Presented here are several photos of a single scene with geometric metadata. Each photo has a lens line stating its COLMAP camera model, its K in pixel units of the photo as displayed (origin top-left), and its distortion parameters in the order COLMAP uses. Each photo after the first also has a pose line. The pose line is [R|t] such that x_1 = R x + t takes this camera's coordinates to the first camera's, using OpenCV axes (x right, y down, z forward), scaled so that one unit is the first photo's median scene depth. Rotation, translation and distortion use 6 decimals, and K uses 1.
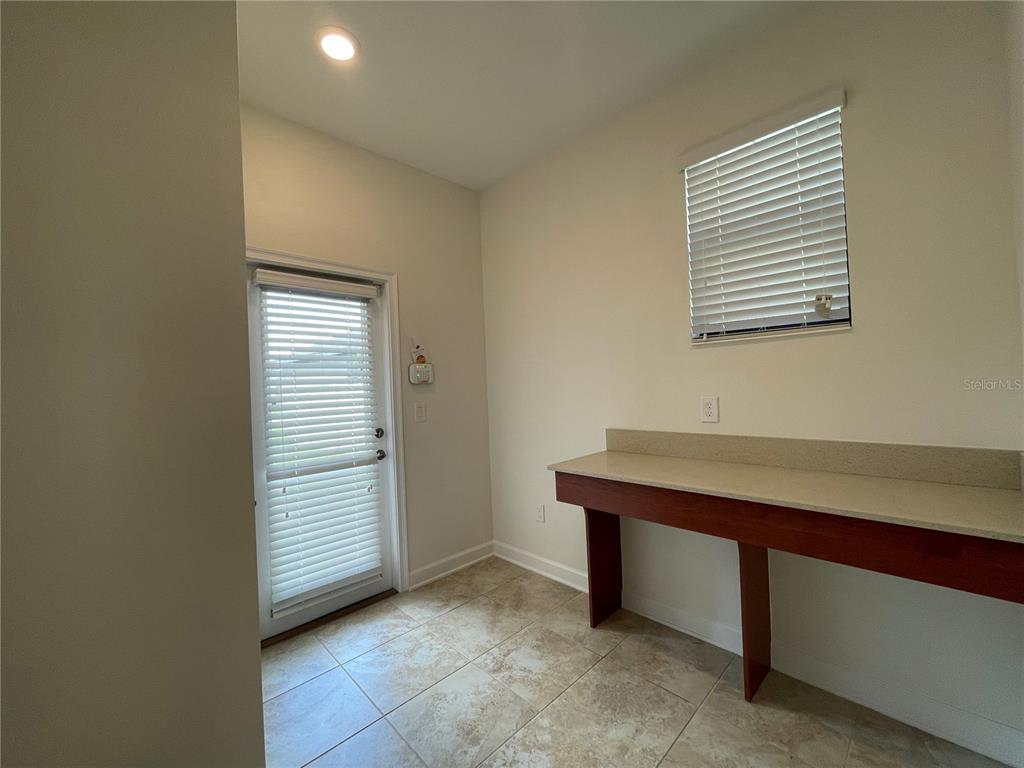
lens RADIAL K [[411.4, 0, 512.0], [0, 411.4, 384.0], [0, 0, 1]] dist [-0.002563, -0.000068]
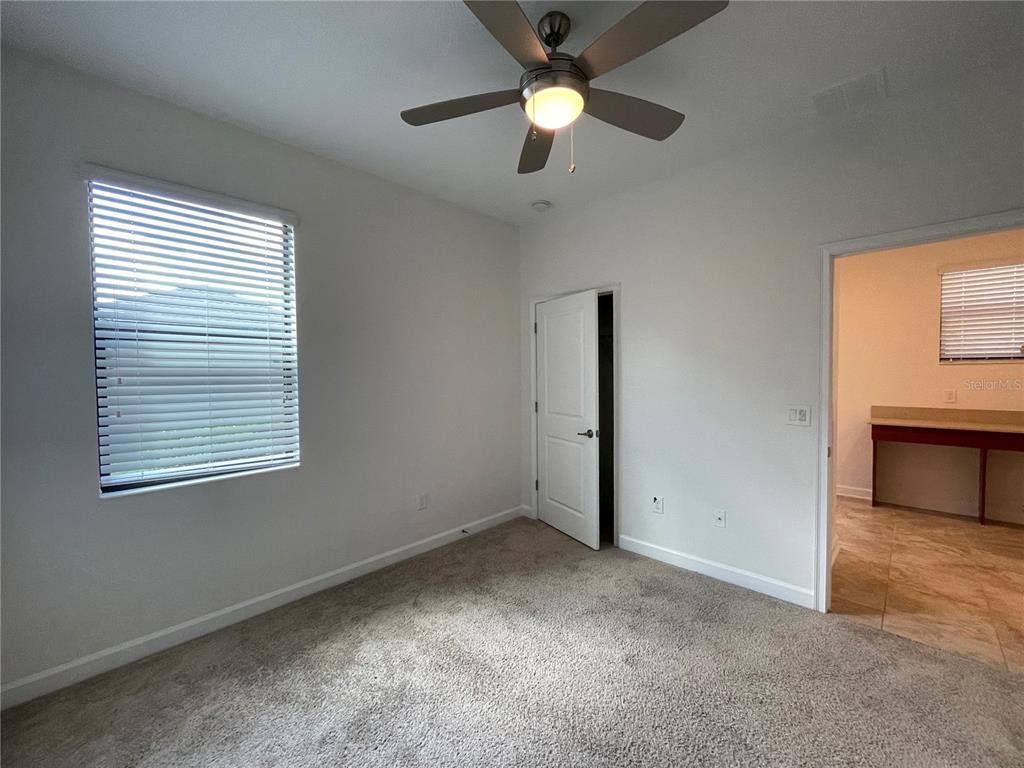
lens RADIAL K [[411.4, 0, 512.0], [0, 411.4, 384.0], [0, 0, 1]] dist [-0.002563, -0.000068]
pose [[0.999031, 0.026148, 0.035389, -1.777132], [-0.027563, 0.998816, 0.040091, -0.018687], [-0.034299, -0.041028, 0.998569, -0.955340]]
